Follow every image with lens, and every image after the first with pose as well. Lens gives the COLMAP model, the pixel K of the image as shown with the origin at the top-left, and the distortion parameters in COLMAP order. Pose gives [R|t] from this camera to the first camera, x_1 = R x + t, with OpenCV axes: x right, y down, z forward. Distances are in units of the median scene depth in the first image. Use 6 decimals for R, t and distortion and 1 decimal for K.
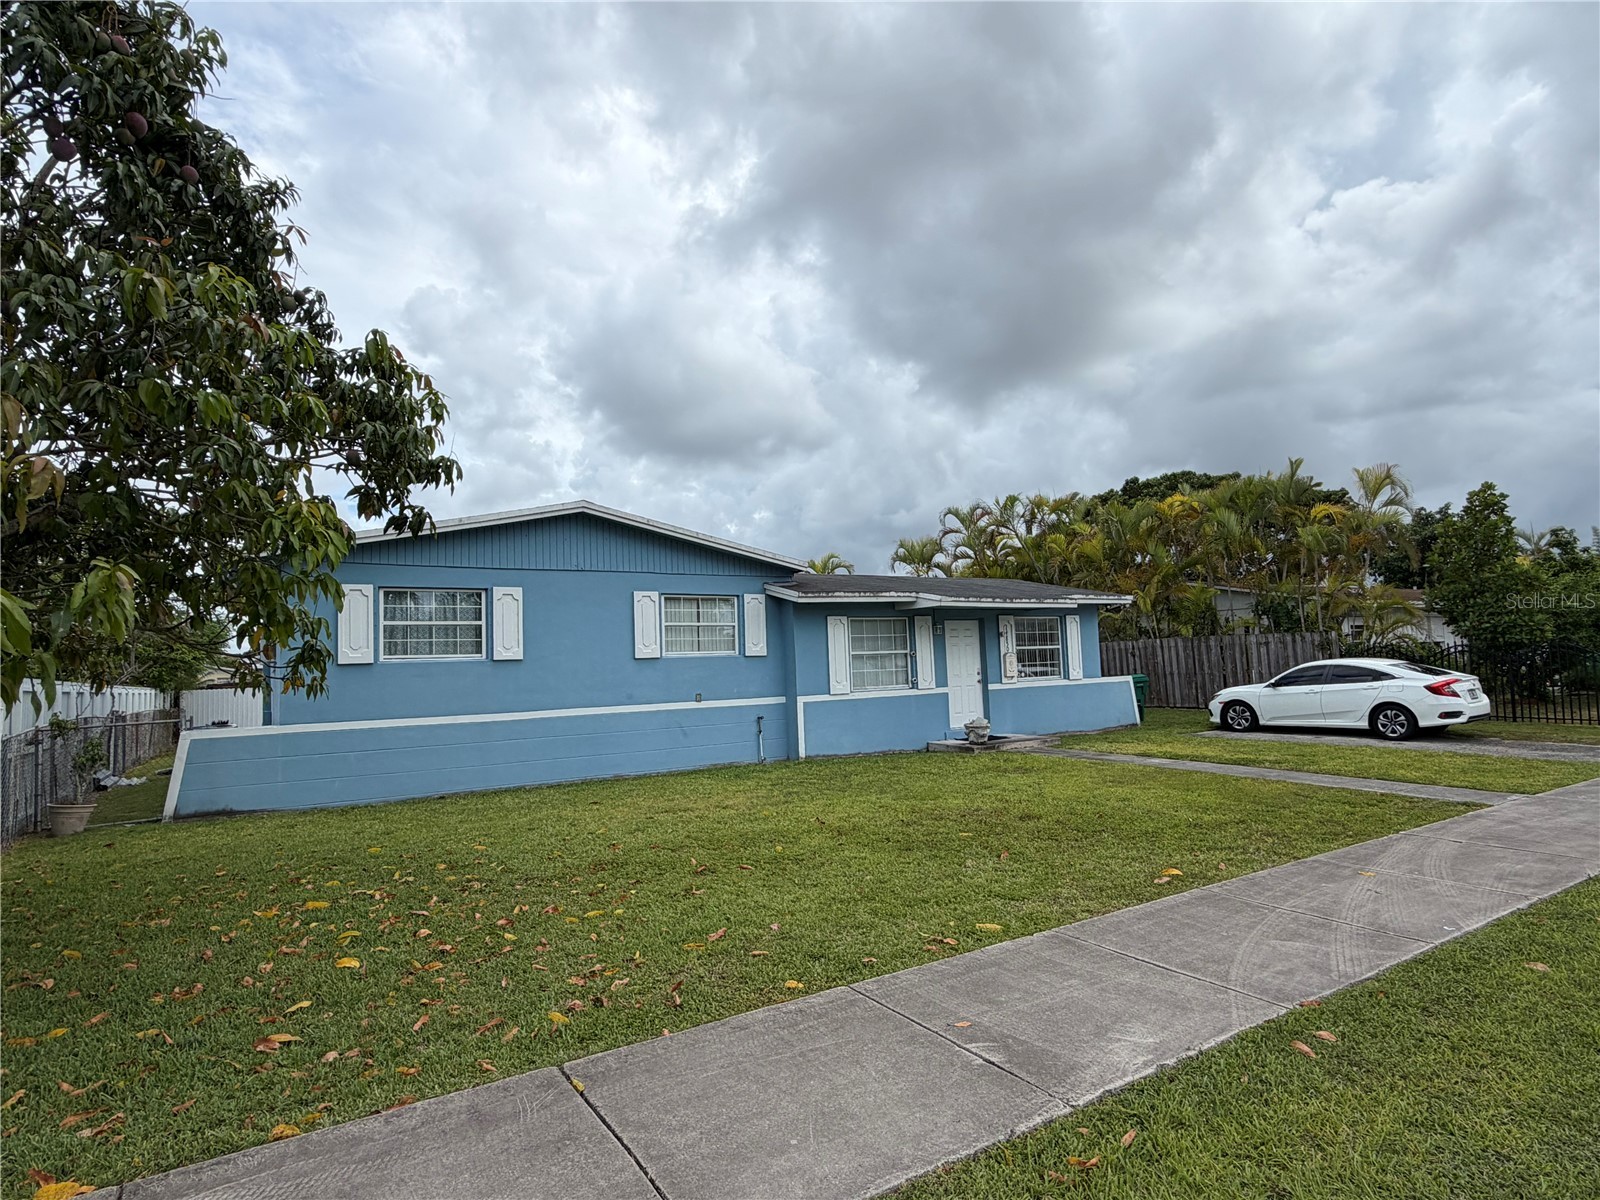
lens RADIAL K [[856.3, 0, 796.4], [0, 856.3, 591.5], [0, 0, 1]] dist [-0.001178, -0.000906]
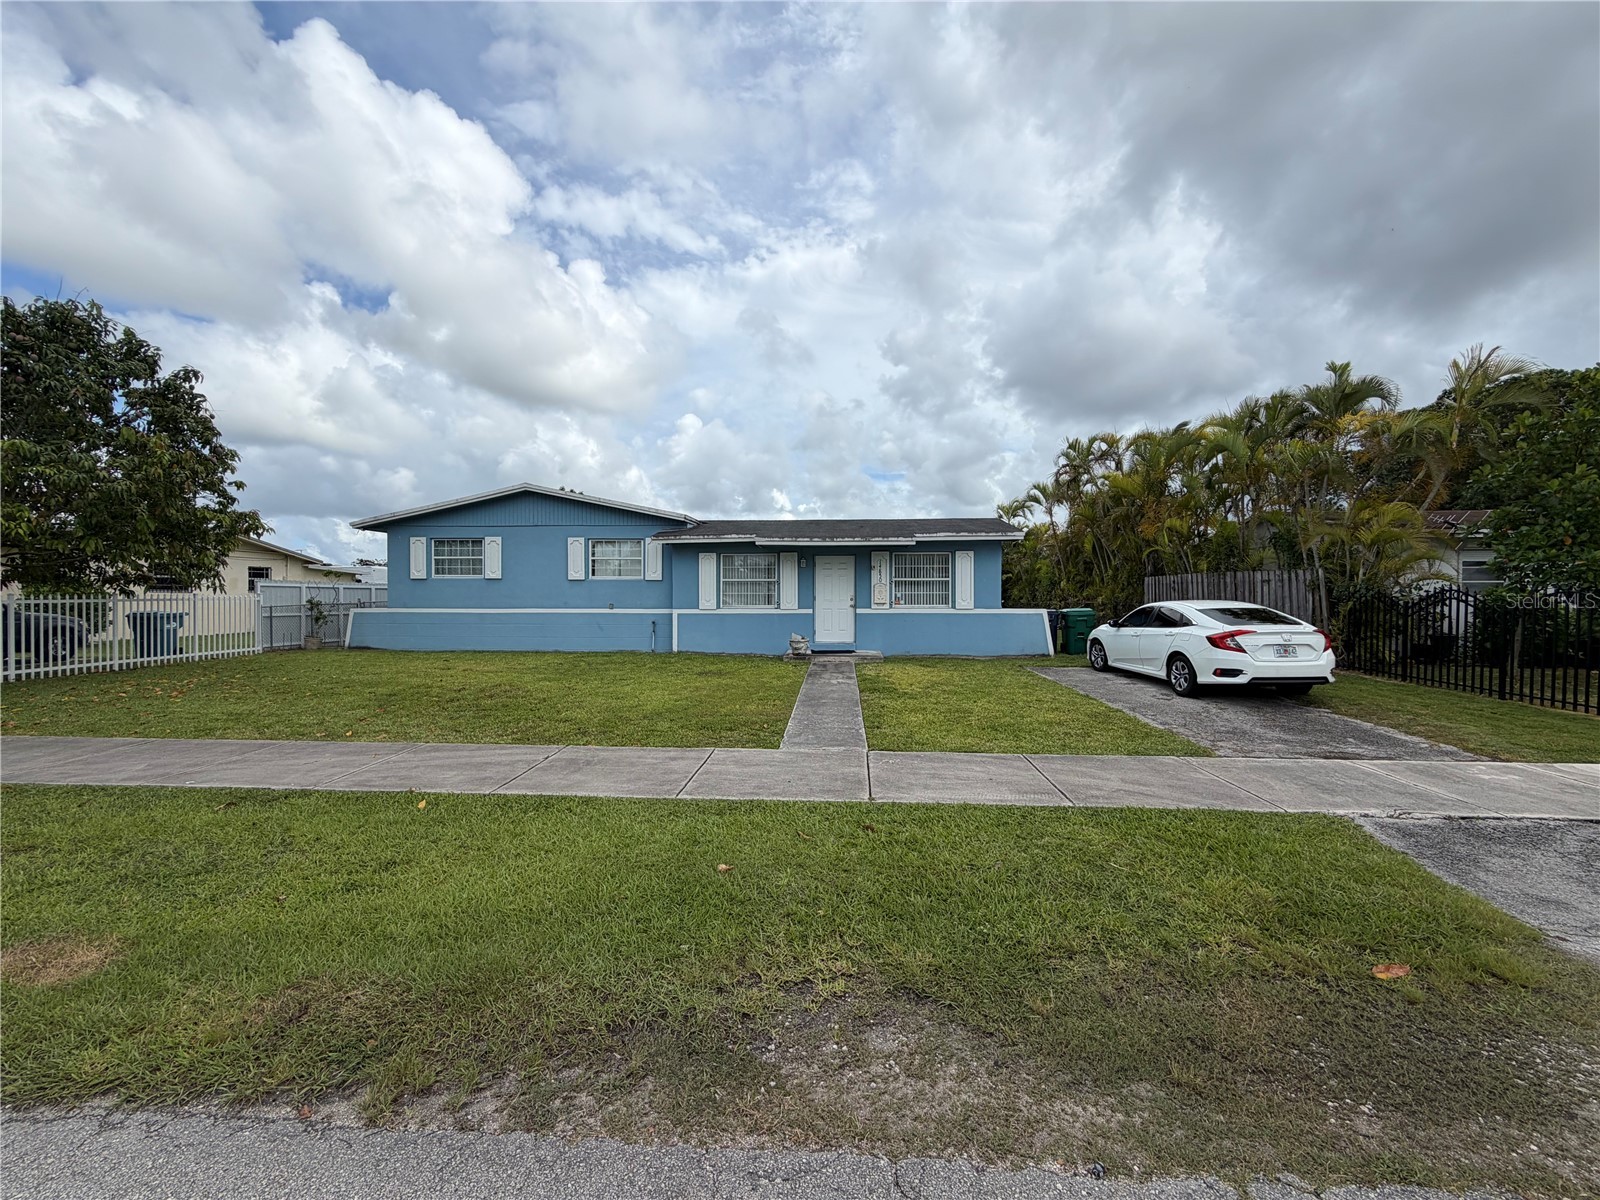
lens RADIAL K [[637.1, 0, 801.1], [0, 637.1, 587.8], [0, 0, 1]] dist [-0.002839, 0.000575]
pose [[0.810124, 0.032585, -0.585352, 0.770324], [0.021374, 0.996149, 0.085034, 0.001108], [0.585868, -0.081400, 0.806308, 0.261900]]
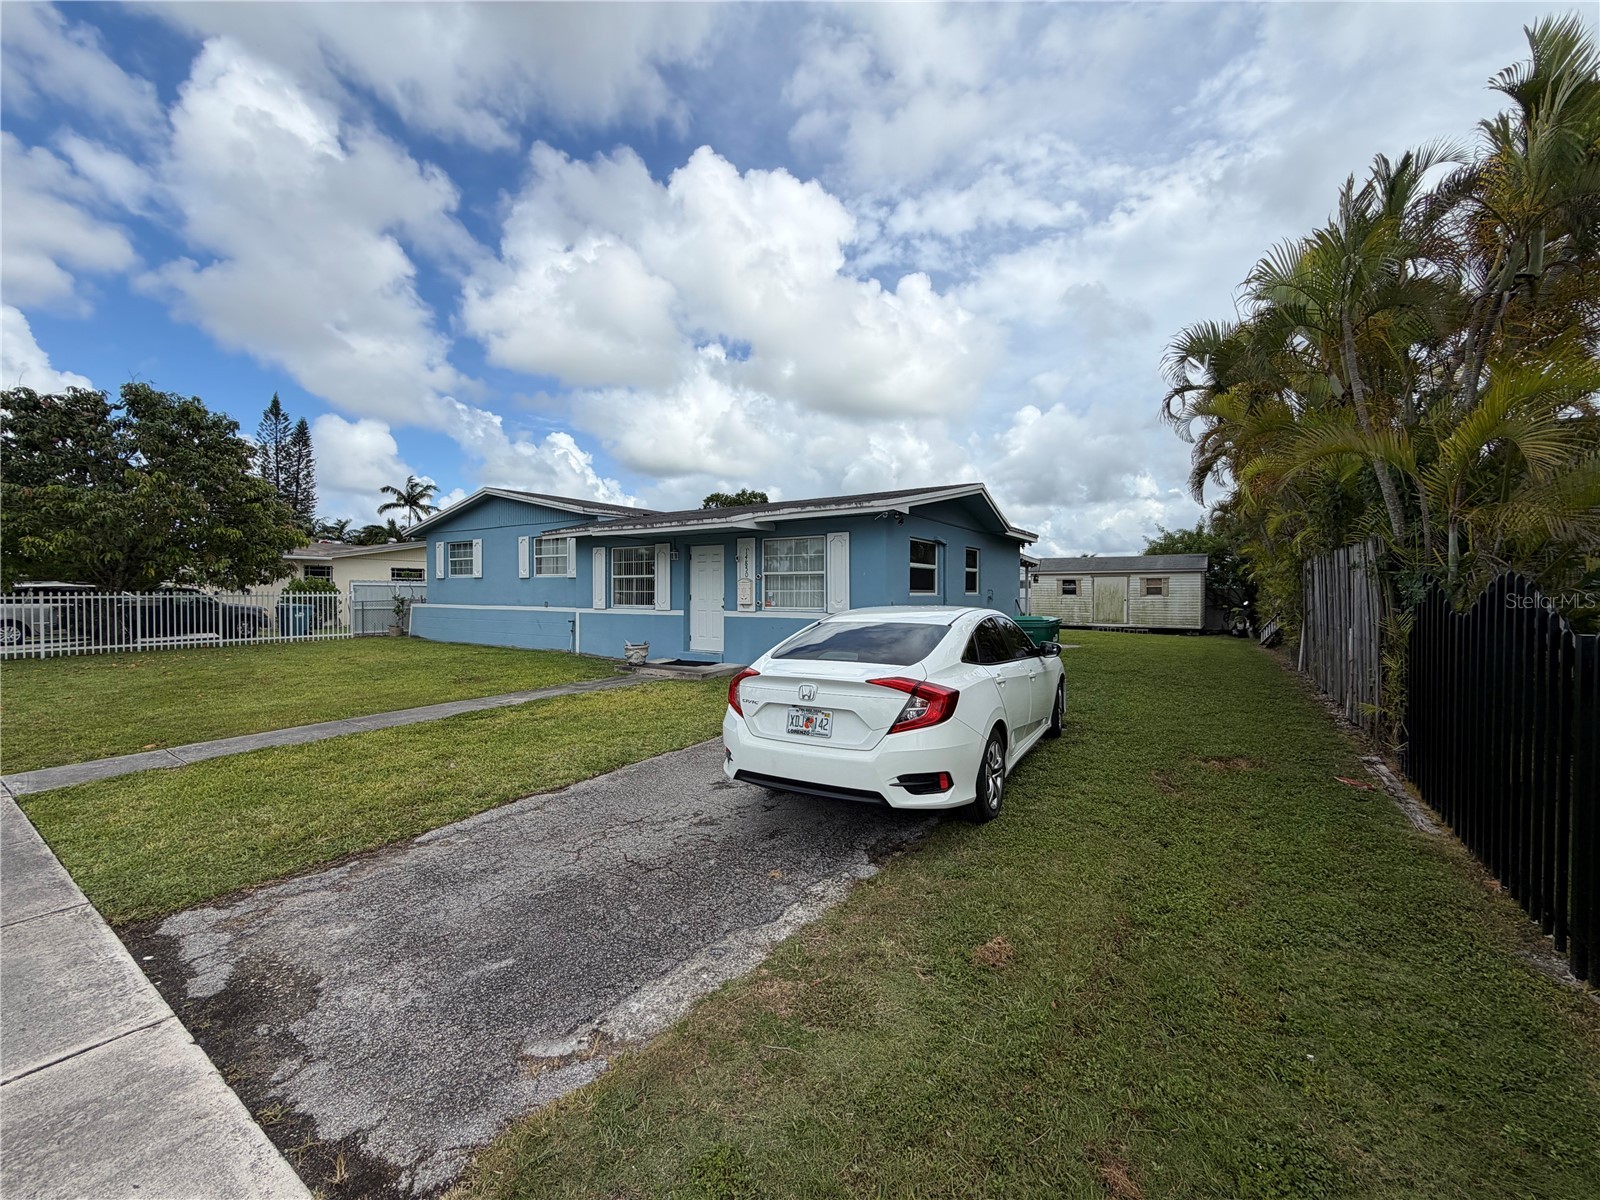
lens RADIAL K [[637.1, 0, 801.5], [0, 637.1, 613.2], [0, 0, 1]] dist [-0.002839, 0.000575]
pose [[0.401716, 0.067245, -0.913292, 1.022507], [0.063643, 0.992839, 0.101096, 0.049824], [0.913550, -0.098736, 0.394560, 0.898103]]
